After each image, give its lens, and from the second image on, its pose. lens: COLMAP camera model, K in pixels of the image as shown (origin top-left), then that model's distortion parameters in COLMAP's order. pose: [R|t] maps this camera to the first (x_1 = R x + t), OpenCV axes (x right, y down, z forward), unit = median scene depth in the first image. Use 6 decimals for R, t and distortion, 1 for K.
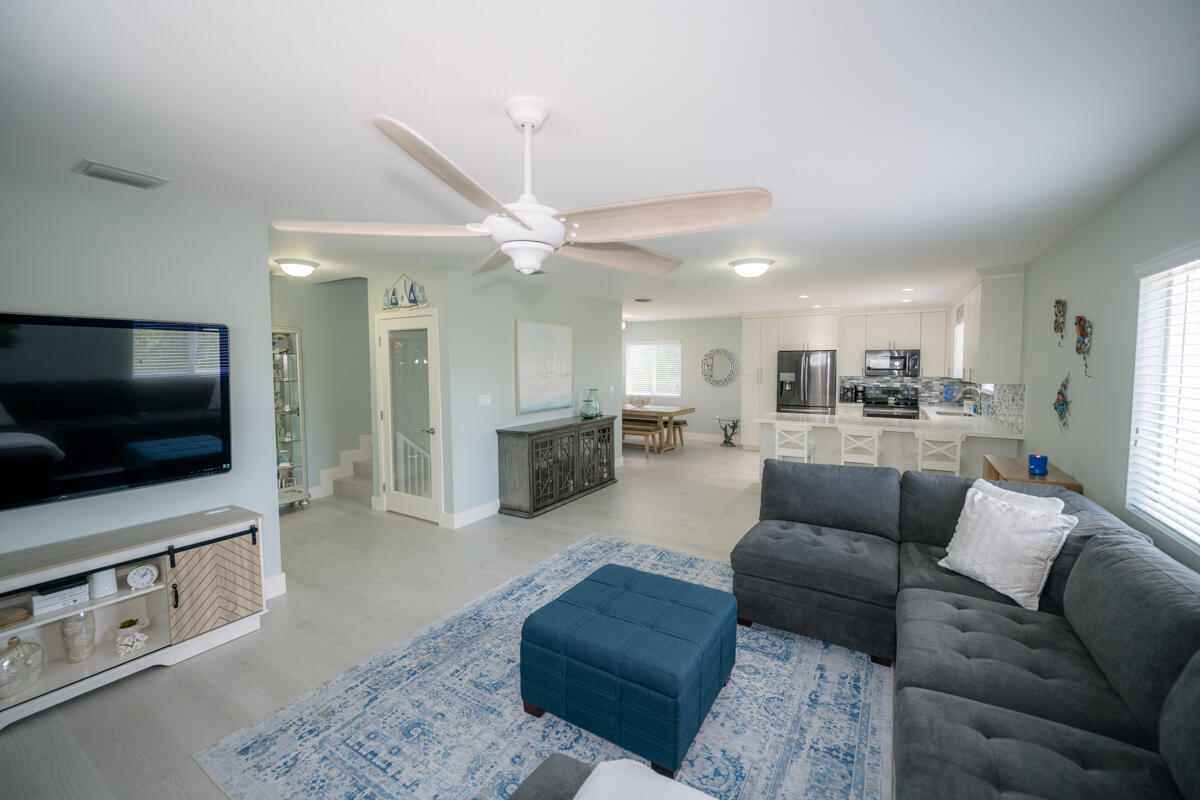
lens RADIAL K [[488.1, 0, 597.8], [0, 488.1, 400.5], [0, 0, 1]] dist [-0.007658, -0.000500]
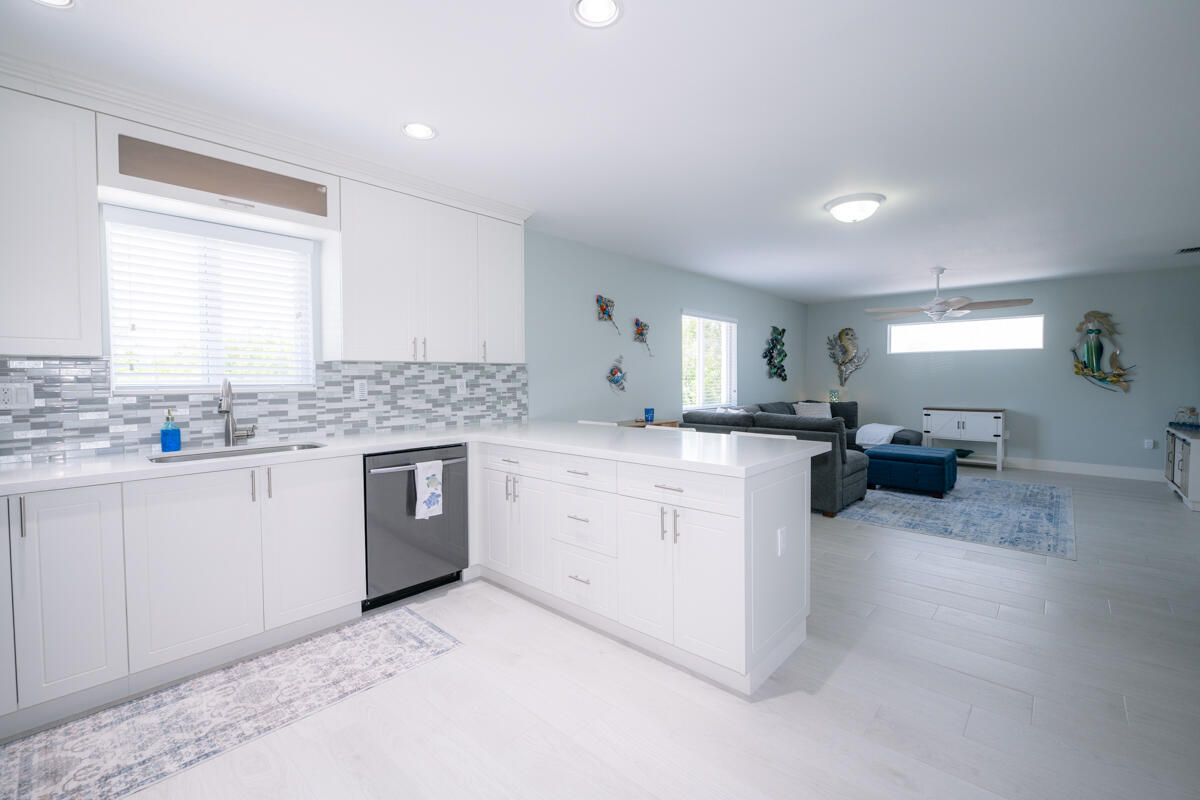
lens RADIAL K [[488.1, 0, 603.2], [0, 488.1, 398.3], [0, 0, 1]] dist [-0.007658, -0.000500]
pose [[-0.979238, -0.004054, 0.202676, 0.580860], [0.020625, 0.992619, 0.119506, -0.078413], [-0.201664, 0.121205, -0.971926, 1.949908]]
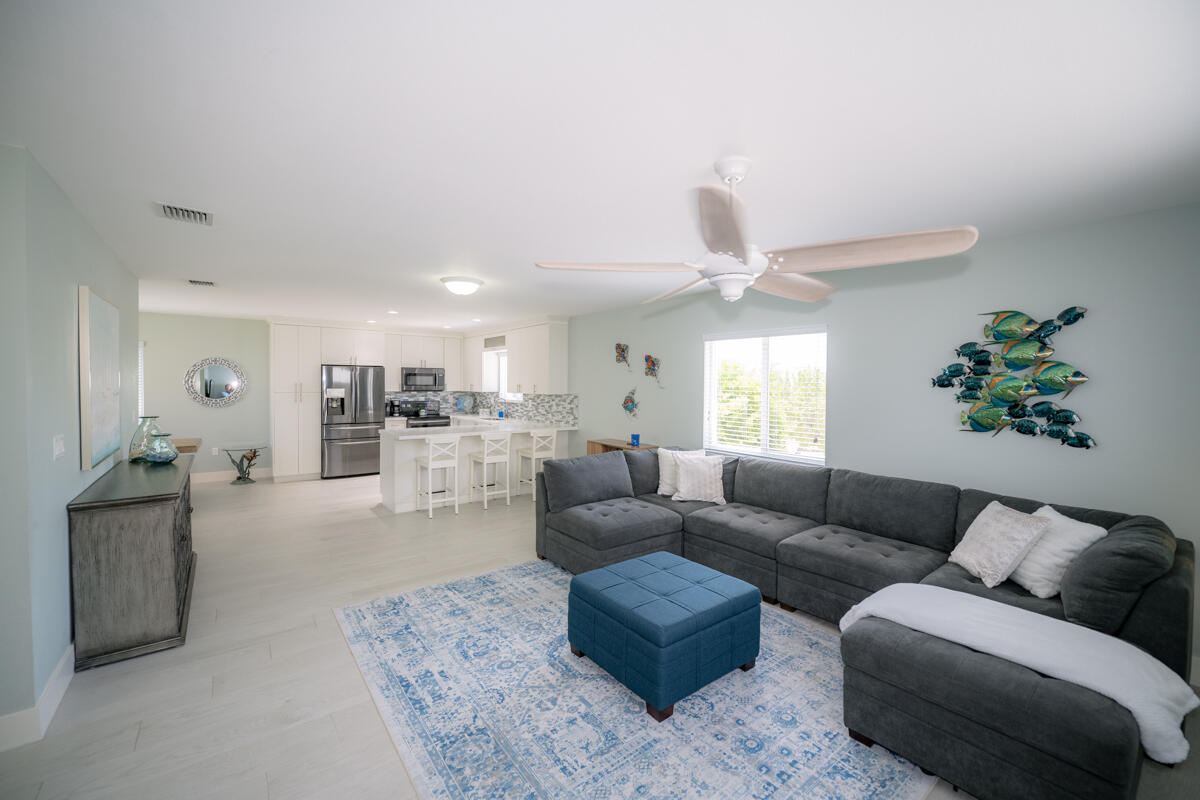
lens RADIAL K [[488.1, 0, 622.7], [0, 488.1, 399.6], [0, 0, 1]] dist [-0.007658, -0.000500]
pose [[0.321417, -0.023745, 0.946640, -0.576045], [0.059085, 0.998241, 0.004977, -0.015321], [-0.945093, 0.054333, 0.322254, 0.374265]]
